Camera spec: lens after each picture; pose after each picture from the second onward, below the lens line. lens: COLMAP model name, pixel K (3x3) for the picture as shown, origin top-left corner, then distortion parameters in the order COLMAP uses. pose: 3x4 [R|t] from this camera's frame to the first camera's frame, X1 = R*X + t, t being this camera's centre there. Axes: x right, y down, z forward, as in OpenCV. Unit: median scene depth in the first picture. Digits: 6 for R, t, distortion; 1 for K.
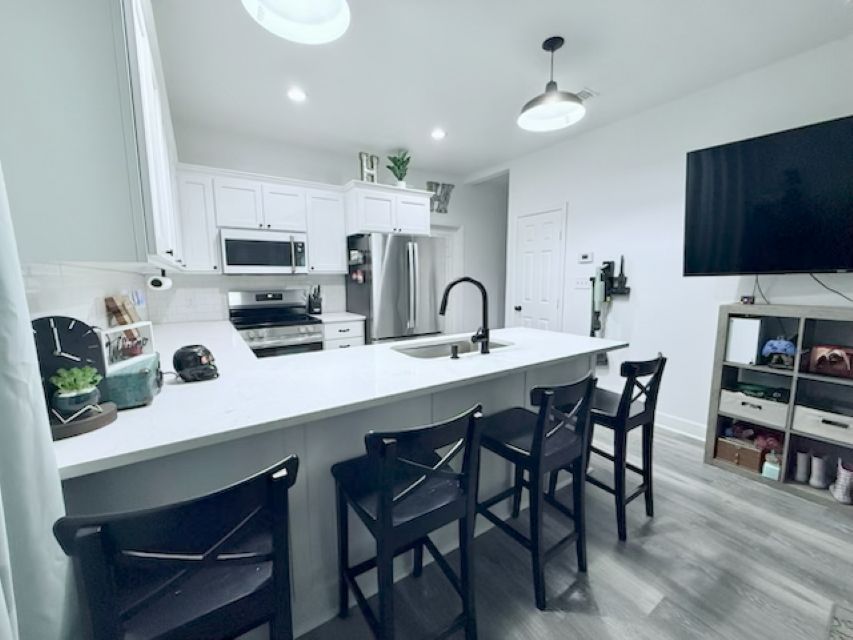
lens RADIAL K [[339.6, 0, 428.8], [0, 339.6, 319.8], [0, 0, 1]] dist [-0.002297, 0.000396]
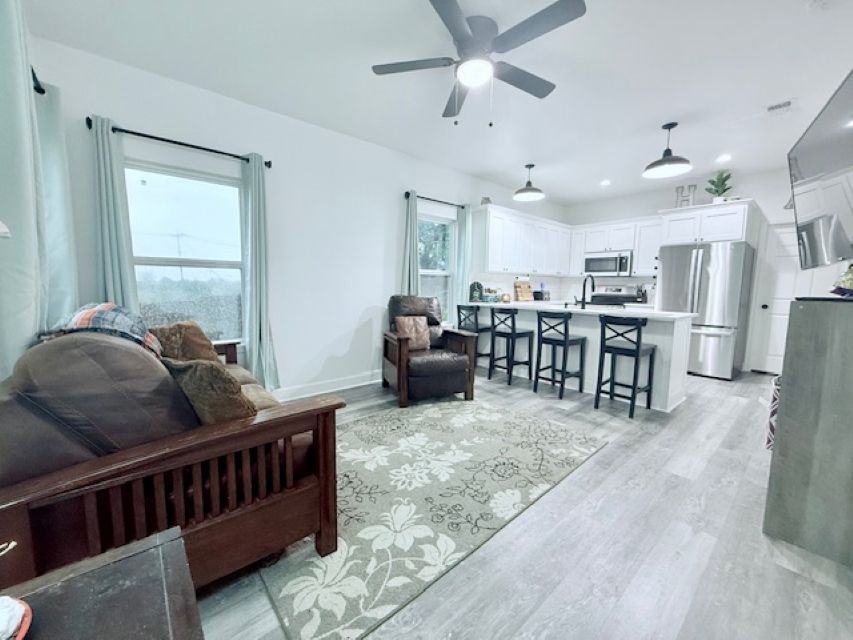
lens RADIAL K [[339.6, 0, 426.7], [0, 339.6, 318.6], [0, 0, 1]] dist [-0.002297, 0.000396]
pose [[0.133949, 0.107204, -0.985173, 1.107268], [-0.138131, 0.986447, 0.088561, 0.052132], [0.981314, 0.124220, 0.146942, -0.139011]]
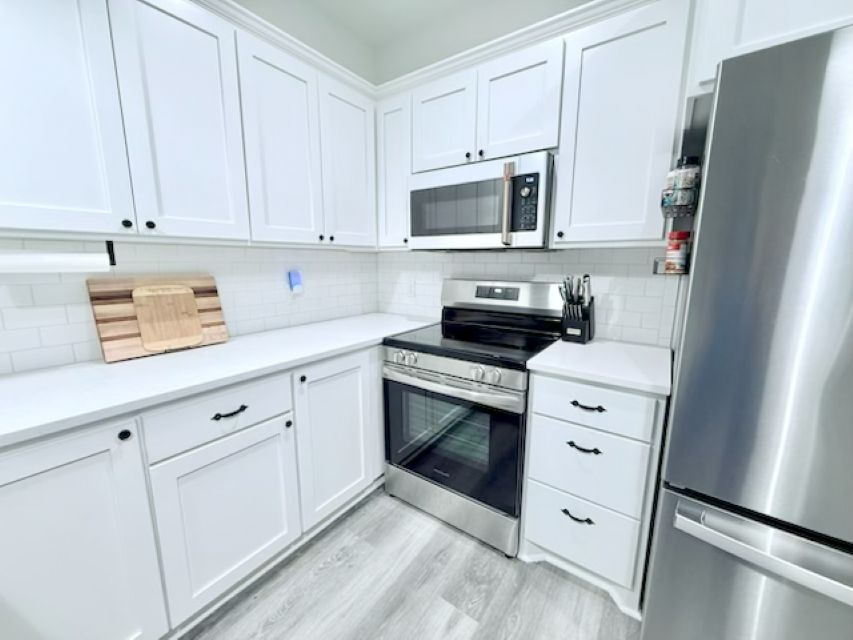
lens RADIAL K [[339.6, 0, 423.2], [0, 339.6, 319.4], [0, 0, 1]] dist [-0.002297, 0.000396]
pose [[0.351789, 0.166003, -0.921243, 0.004054], [-0.126268, 0.983571, 0.129017, -0.082758], [0.927524, 0.070937, 0.366970, 0.708959]]
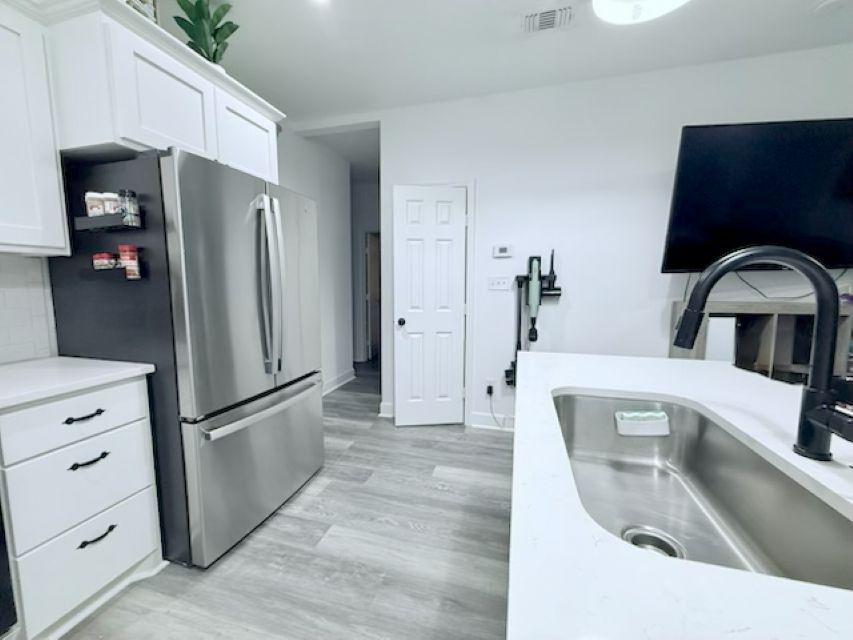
lens RADIAL K [[339.6, 0, 424.8], [0, 339.6, 317.4], [0, 0, 1]] dist [-0.002297, 0.000396]
pose [[0.760854, -0.058908, 0.646243, -0.203886], [0.075827, 0.997120, 0.001617, -0.043054], [-0.644477, 0.047772, 0.763130, 0.517453]]
